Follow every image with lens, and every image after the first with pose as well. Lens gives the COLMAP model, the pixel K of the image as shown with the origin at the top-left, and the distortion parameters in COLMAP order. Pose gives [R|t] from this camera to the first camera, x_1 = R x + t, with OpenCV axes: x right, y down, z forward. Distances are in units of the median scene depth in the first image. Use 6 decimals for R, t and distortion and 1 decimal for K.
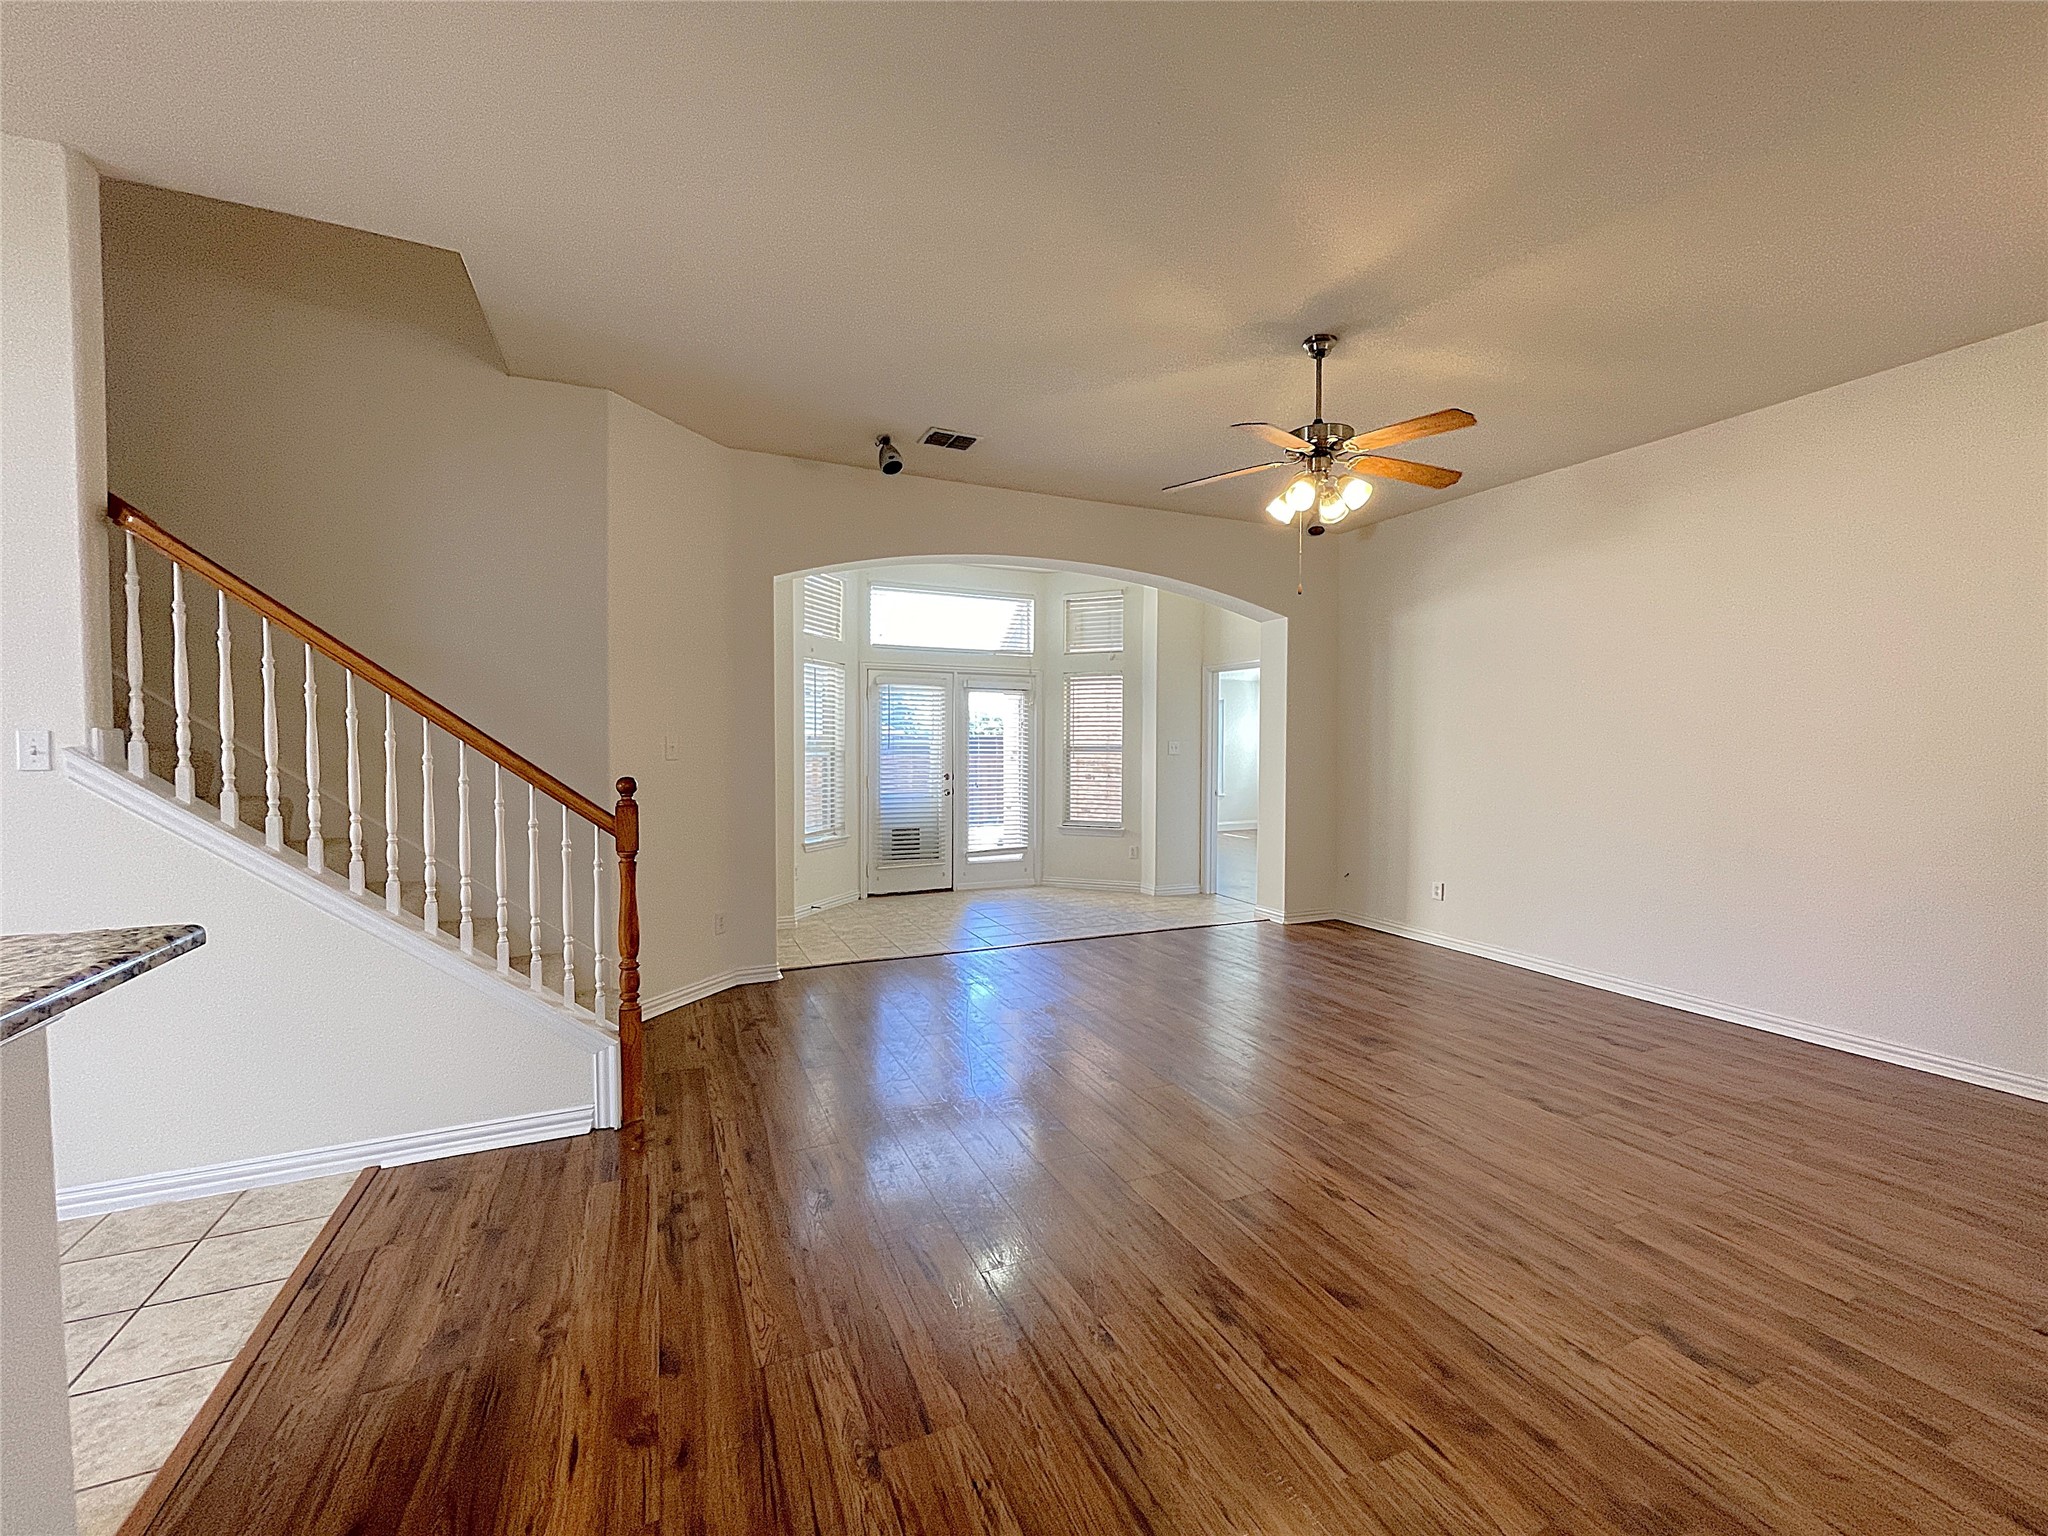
lens RADIAL K [[826.5, 0, 1020.3], [0, 826.5, 765.0], [0, 0, 1]] dist [0.001831, -0.000133]
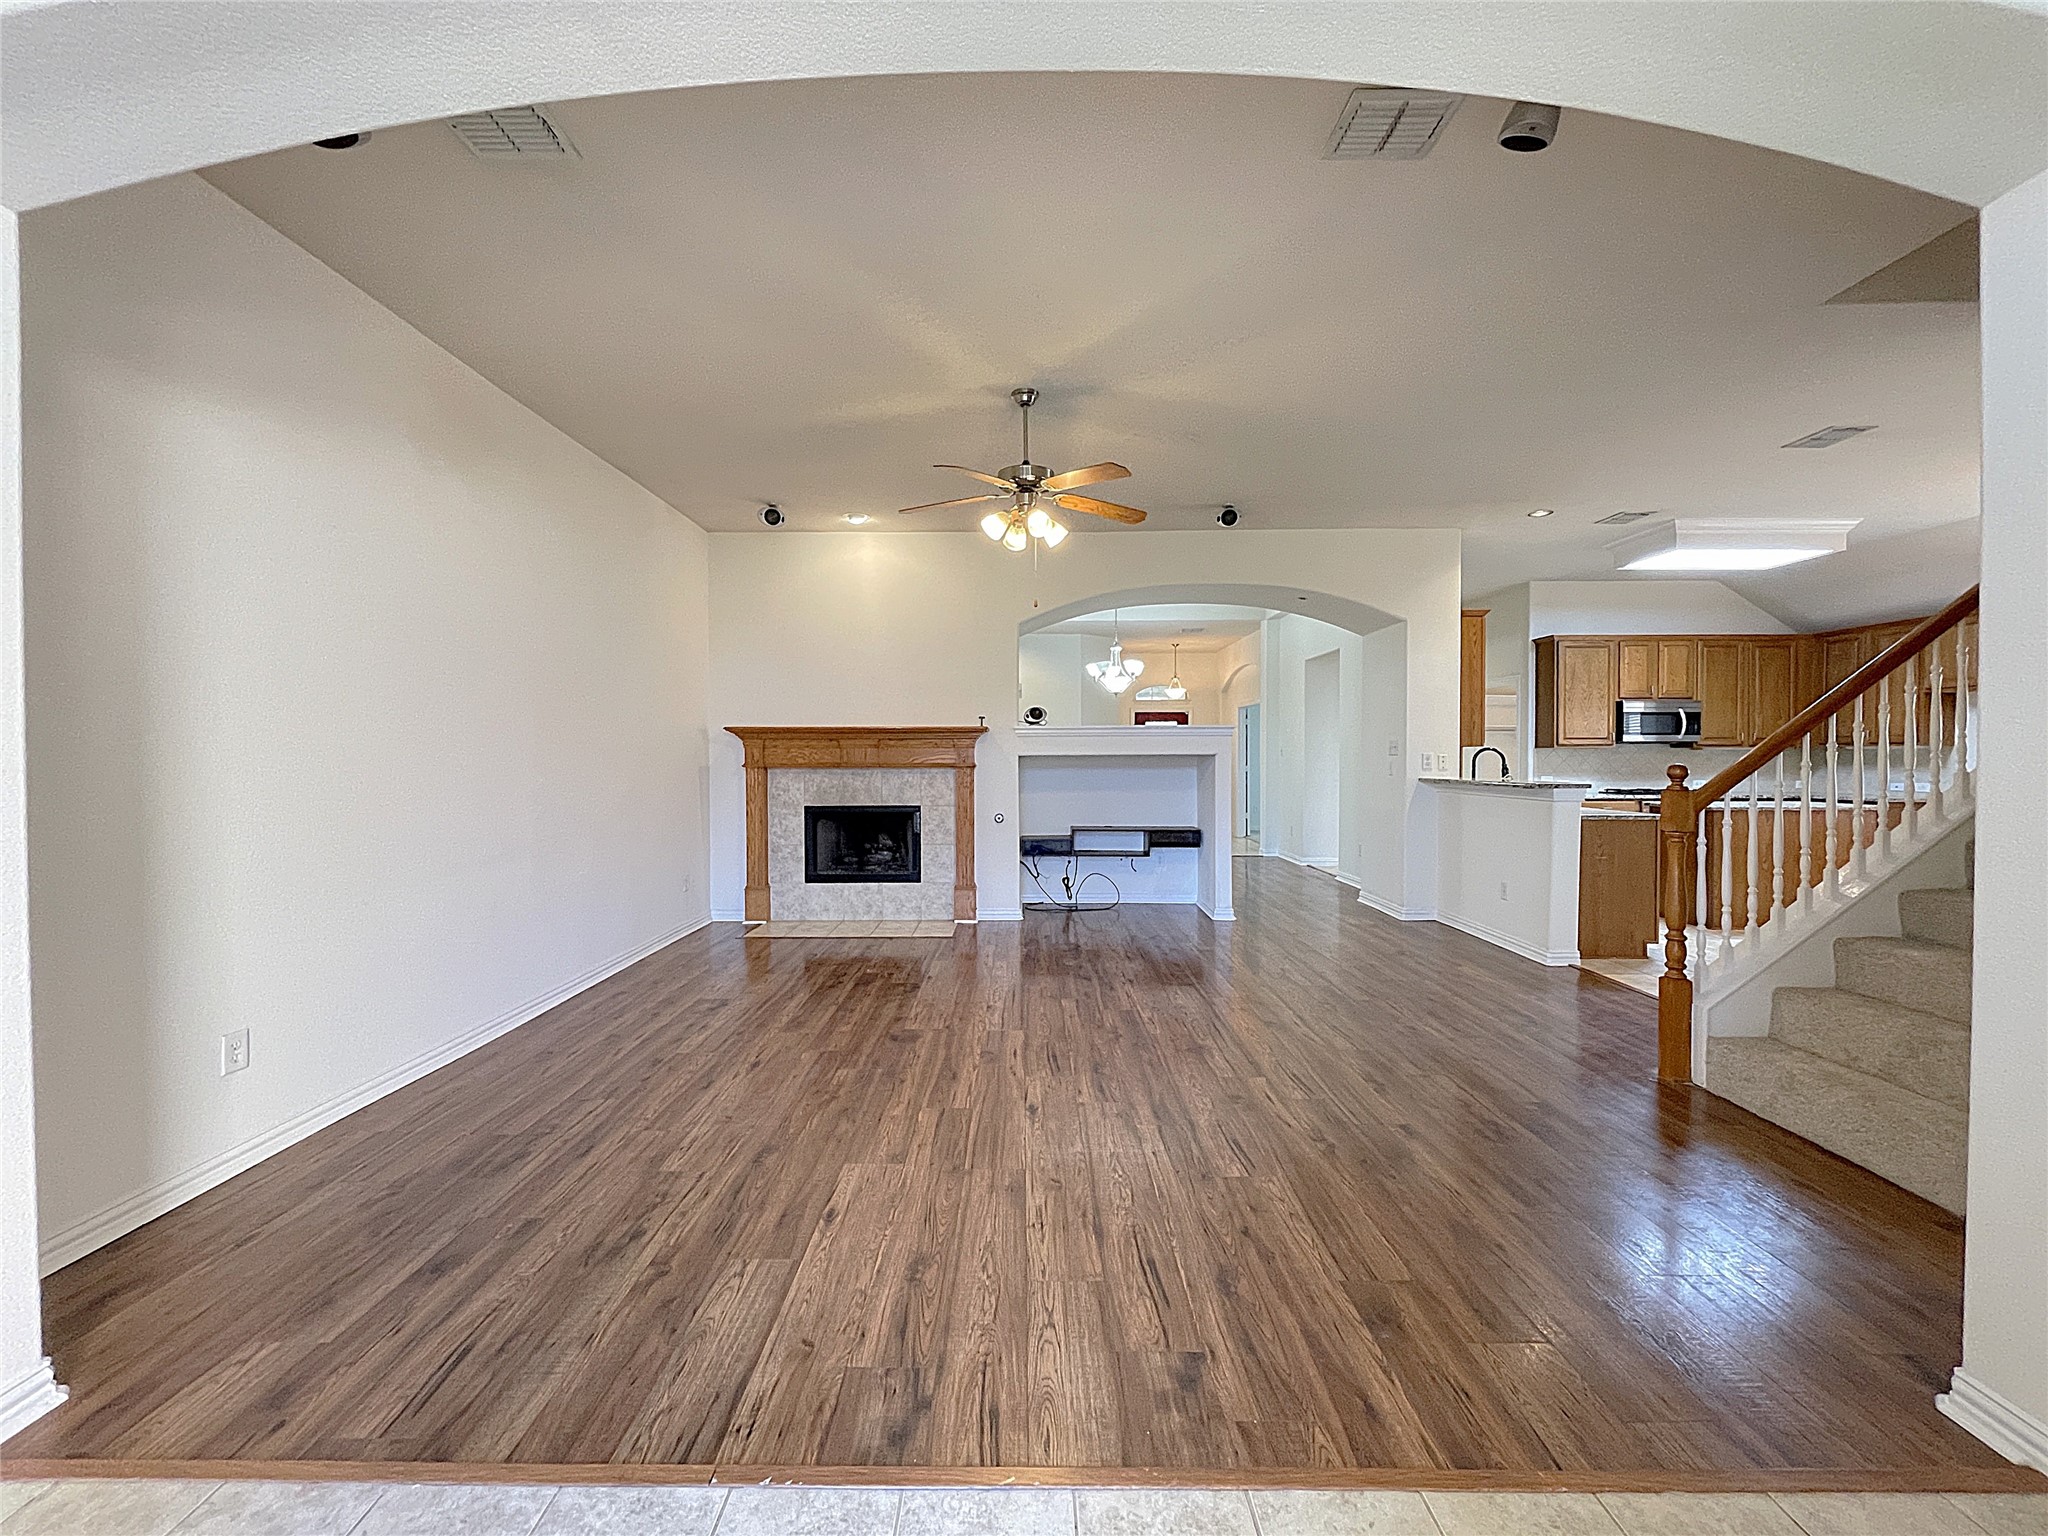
lens RADIAL K [[814.5, 0, 1024.0], [0, 814.5, 768.0], [0, 0, 1]] dist [0.001123, 0.000022]
pose [[-0.909504, -0.009311, 0.415592, -0.091139], [0.009258, 0.999047, 0.042644, -0.023238], [-0.415593, 0.042633, -0.908551, 1.560327]]
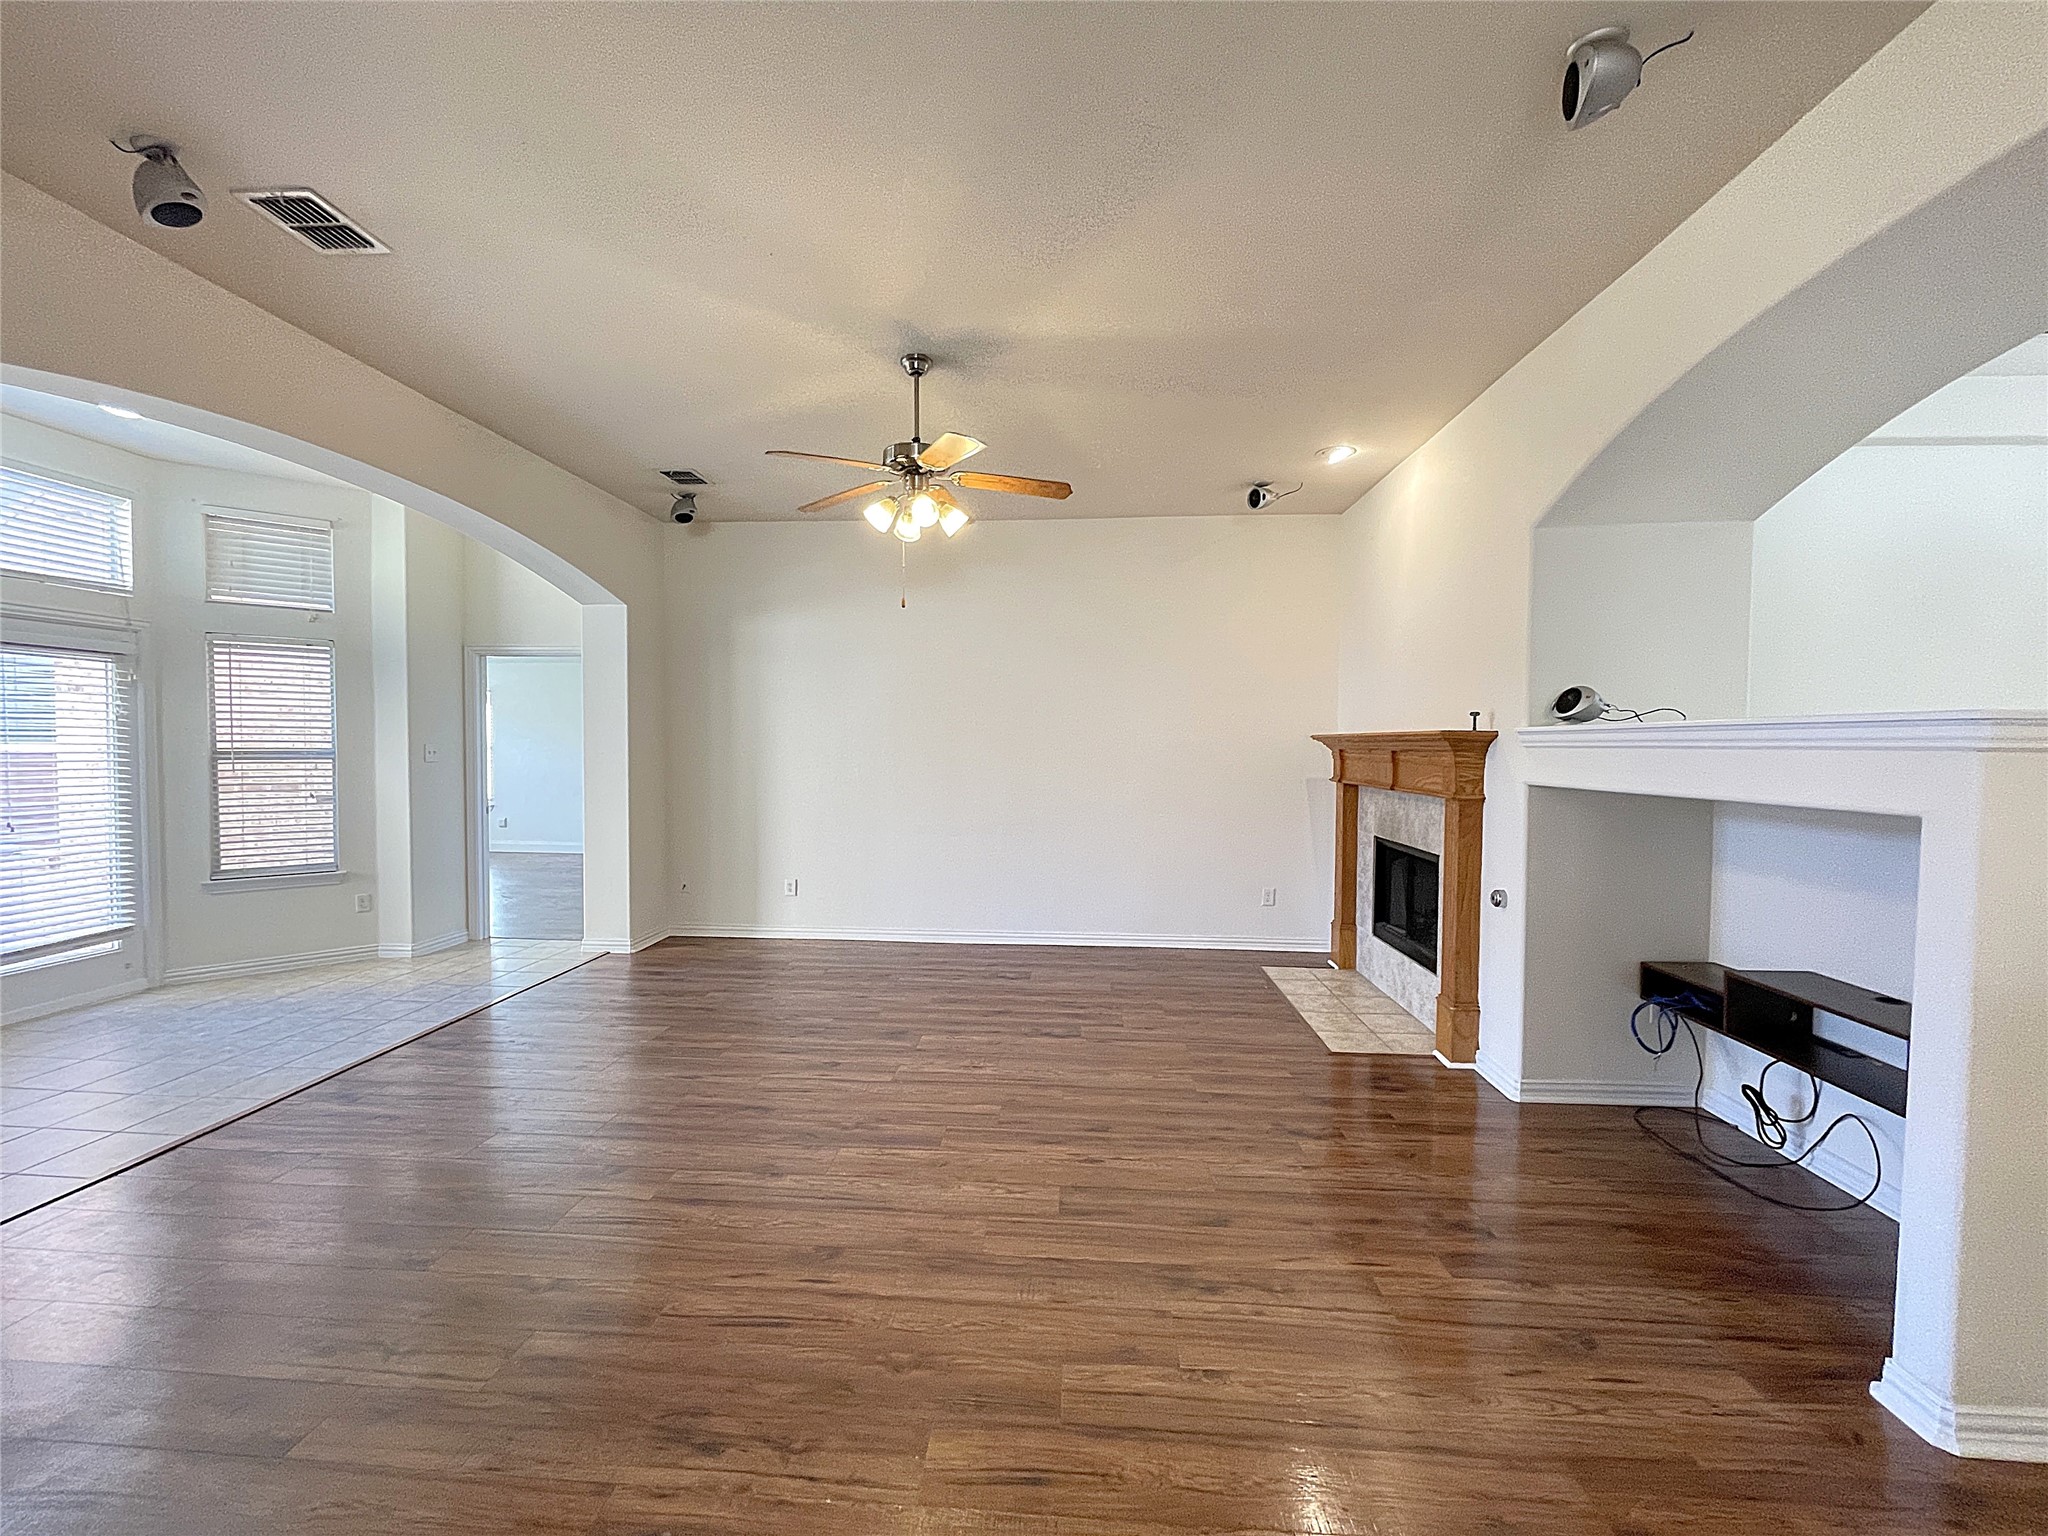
lens RADIAL K [[826.5, 0, 1020.3], [0, 826.5, 765.0], [0, 0, 1]] dist [0.001831, -0.000133]
pose [[0.472447, -0.025112, 0.881001, -0.364827], [0.017645, 0.999663, 0.019032, -0.024488], [-0.881183, 0.006554, 0.472731, 0.310366]]
